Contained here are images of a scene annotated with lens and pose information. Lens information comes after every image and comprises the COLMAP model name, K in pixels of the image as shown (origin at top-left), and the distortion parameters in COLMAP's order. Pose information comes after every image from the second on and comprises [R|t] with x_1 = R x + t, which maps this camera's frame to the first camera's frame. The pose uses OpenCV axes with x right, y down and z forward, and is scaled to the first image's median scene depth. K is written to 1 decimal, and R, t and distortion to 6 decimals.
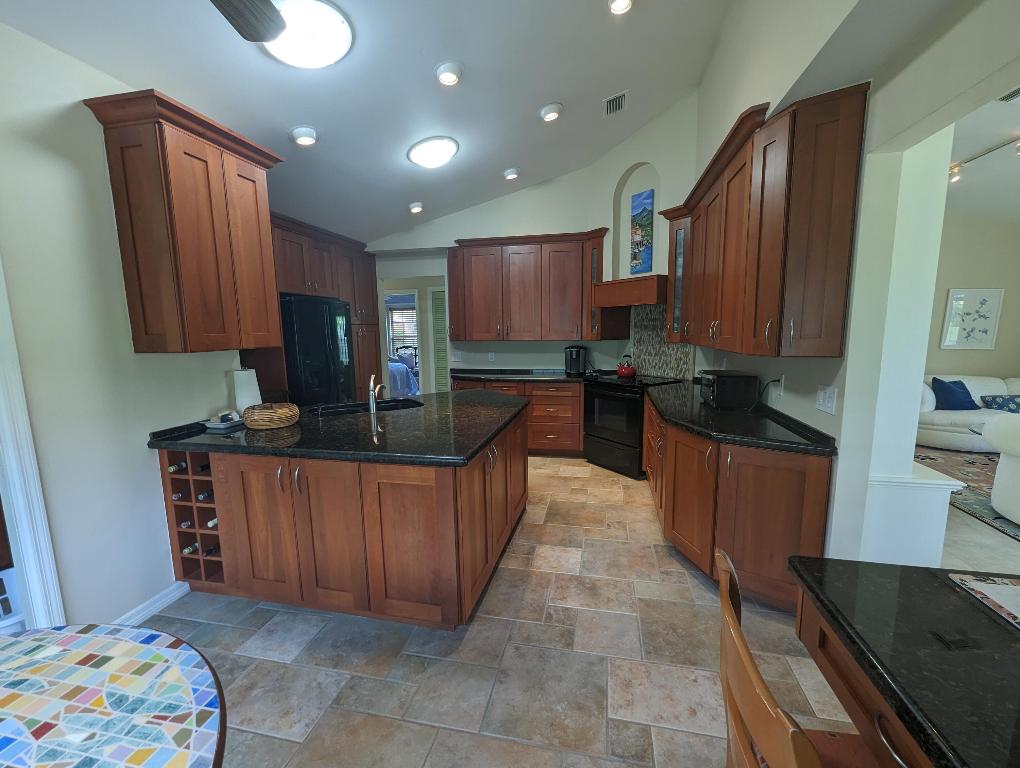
lens RADIAL K [[423.1, 0, 513.0], [0, 423.1, 389.8], [0, 0, 1]] dist [-0.000417, -0.000261]
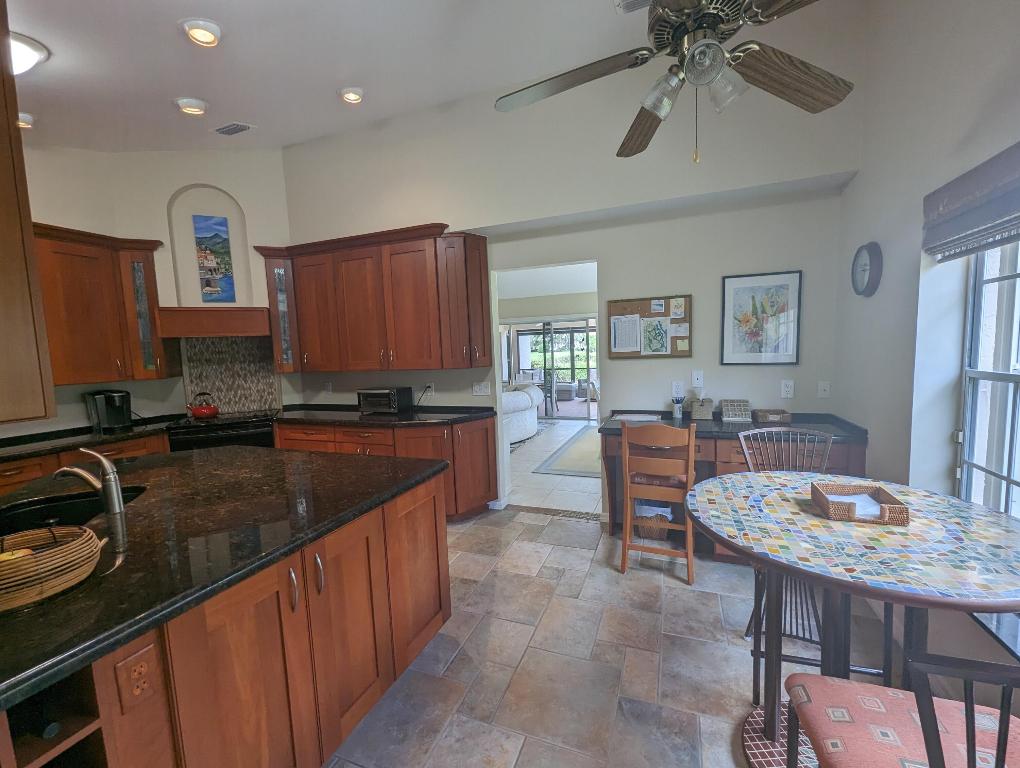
lens RADIAL K [[423.1, 0, 513.0], [0, 423.1, 389.8], [0, 0, 1]] dist [-0.000417, -0.000261]
pose [[0.156889, -0.088214, 0.983669, -0.546188], [0.177708, 0.982268, 0.059745, -0.030788], [-0.971497, 0.165433, 0.169783, 0.264377]]
